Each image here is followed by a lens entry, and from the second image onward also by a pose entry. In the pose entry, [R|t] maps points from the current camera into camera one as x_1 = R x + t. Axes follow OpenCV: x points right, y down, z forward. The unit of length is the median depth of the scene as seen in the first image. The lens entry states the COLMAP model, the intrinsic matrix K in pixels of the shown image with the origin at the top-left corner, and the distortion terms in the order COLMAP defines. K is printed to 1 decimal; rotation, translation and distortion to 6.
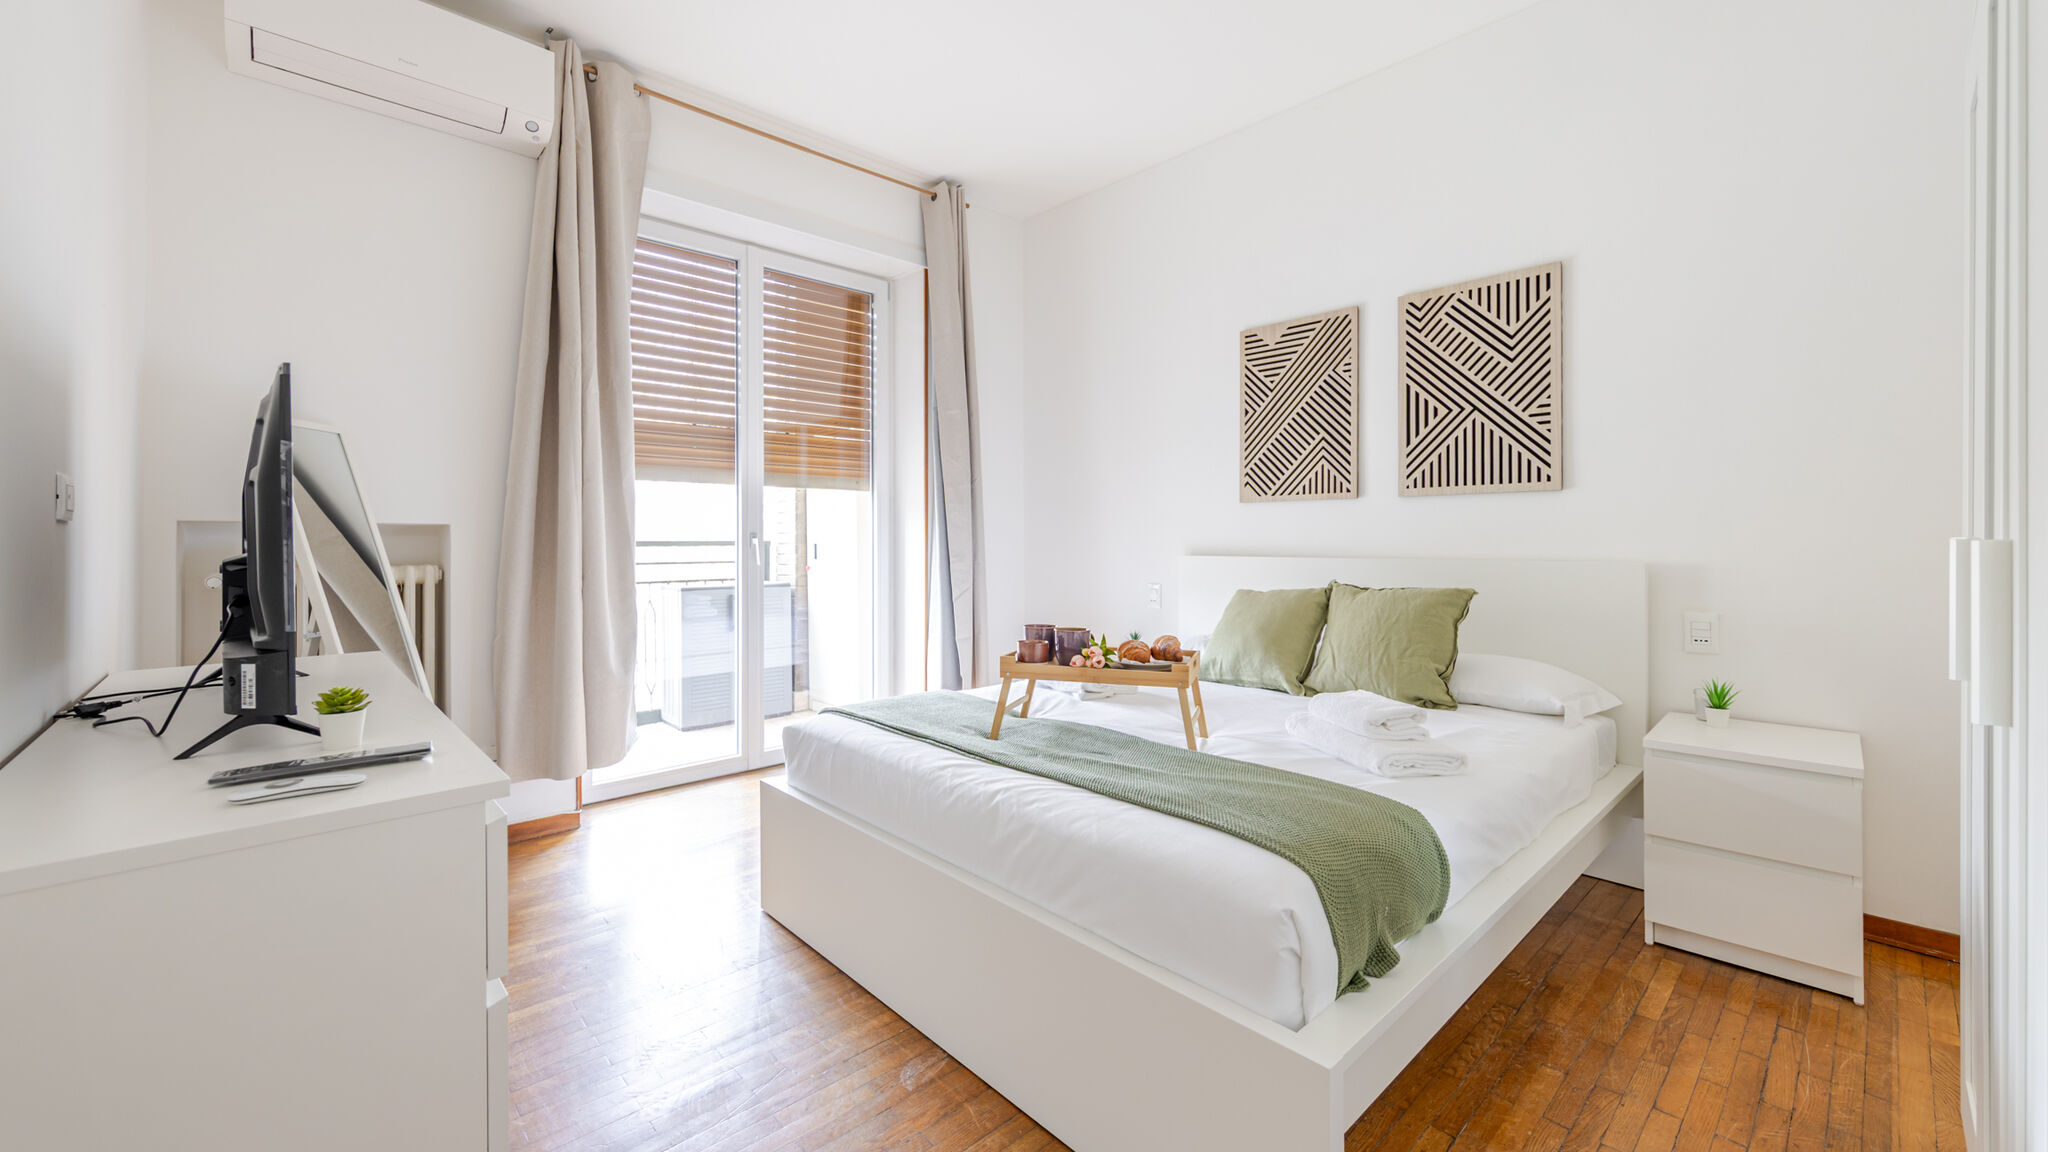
lens RADIAL K [[803.5, 0, 1023.8], [0, 803.5, 543.3], [0, 0, 1]] dist [0.000893, 0.000065]
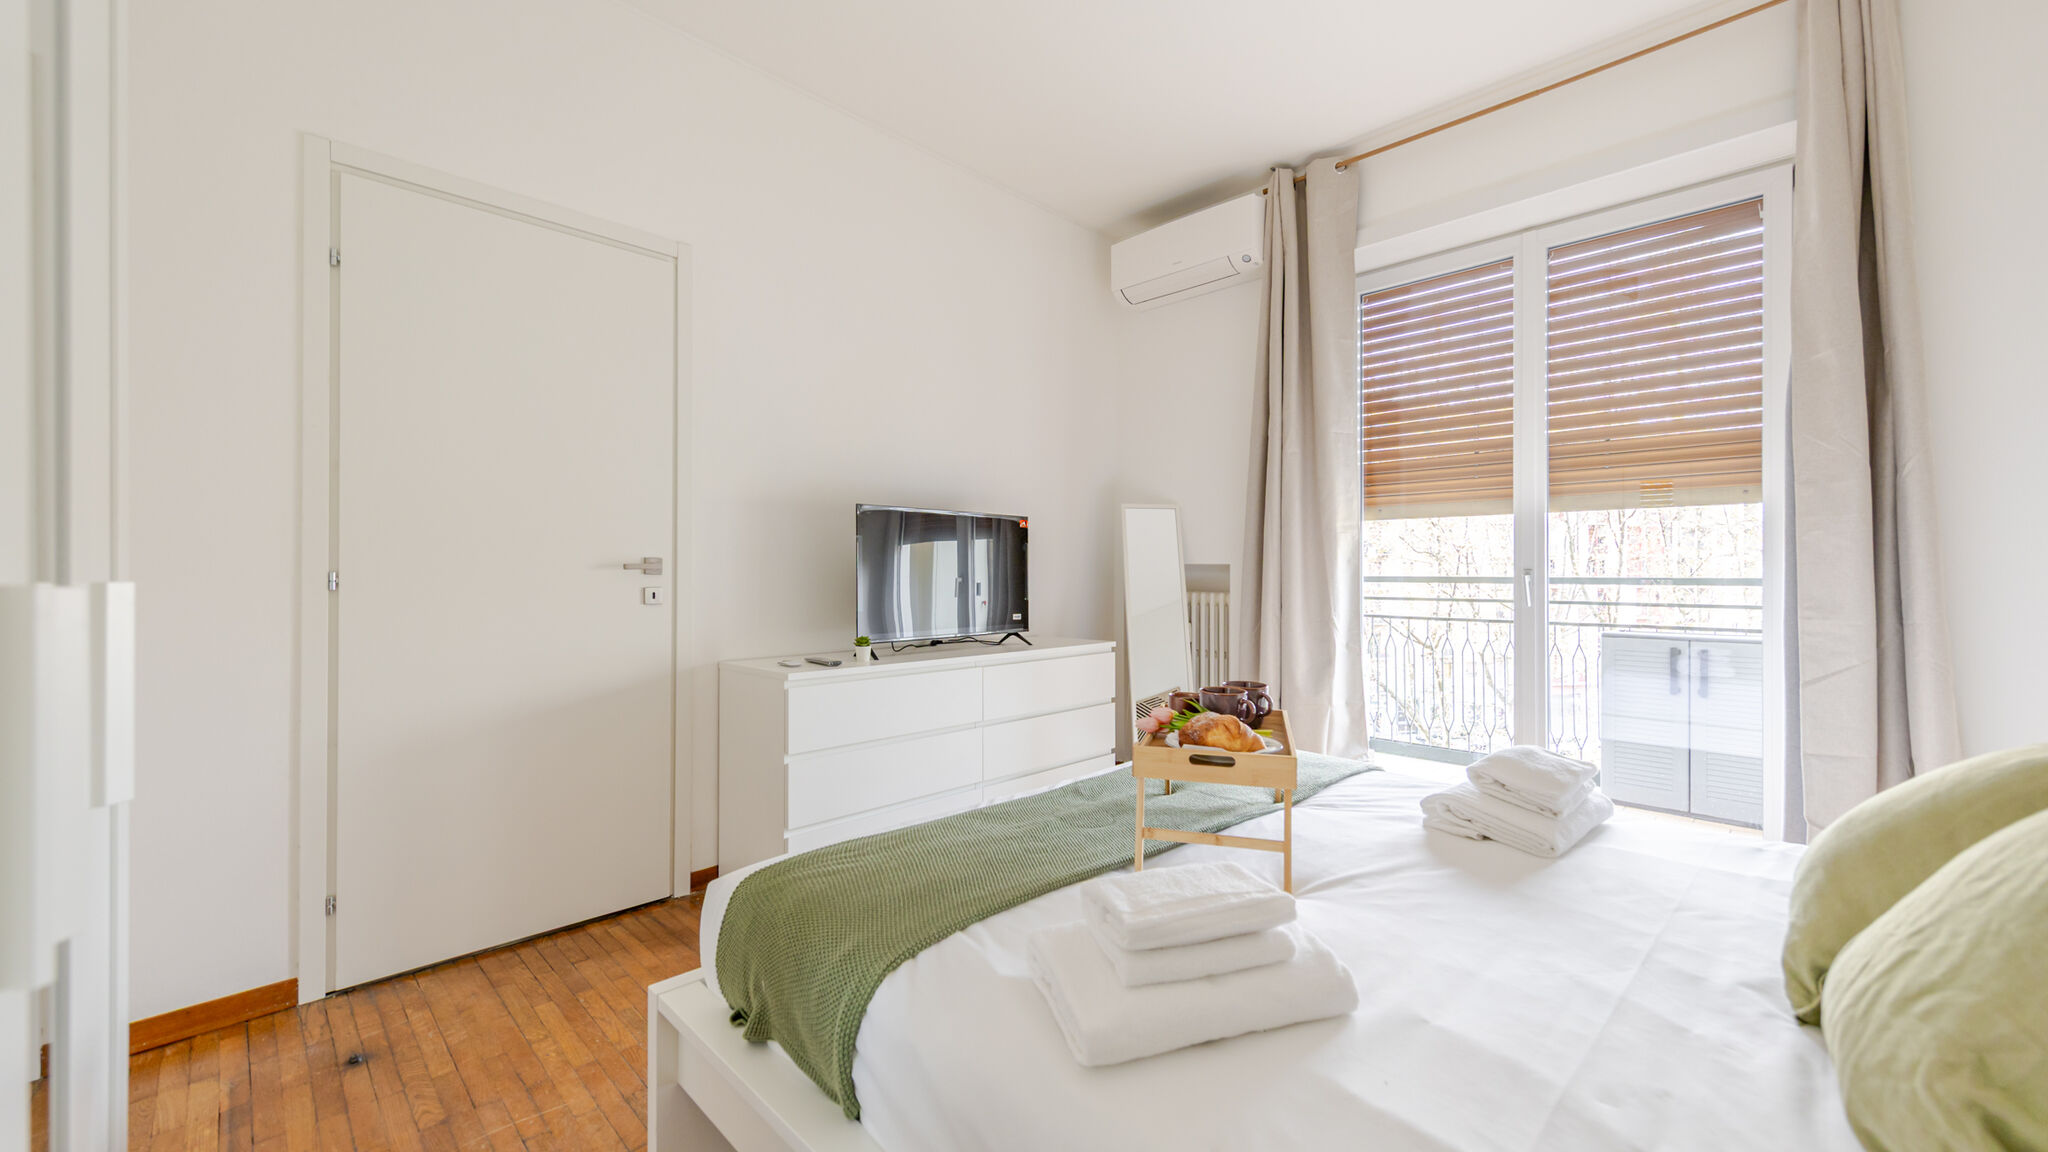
lens RADIAL K [[815.5, 0, 1064.9], [0, 815.5, 574.8], [0, 0, 1]] dist [0.009899, -0.000001]
pose [[0.042749, 0.001118, -0.999085, 0.505136], [-0.007556, 0.999971, 0.000795, -0.002975], [0.999057, 0.007515, 0.042757, 0.471266]]
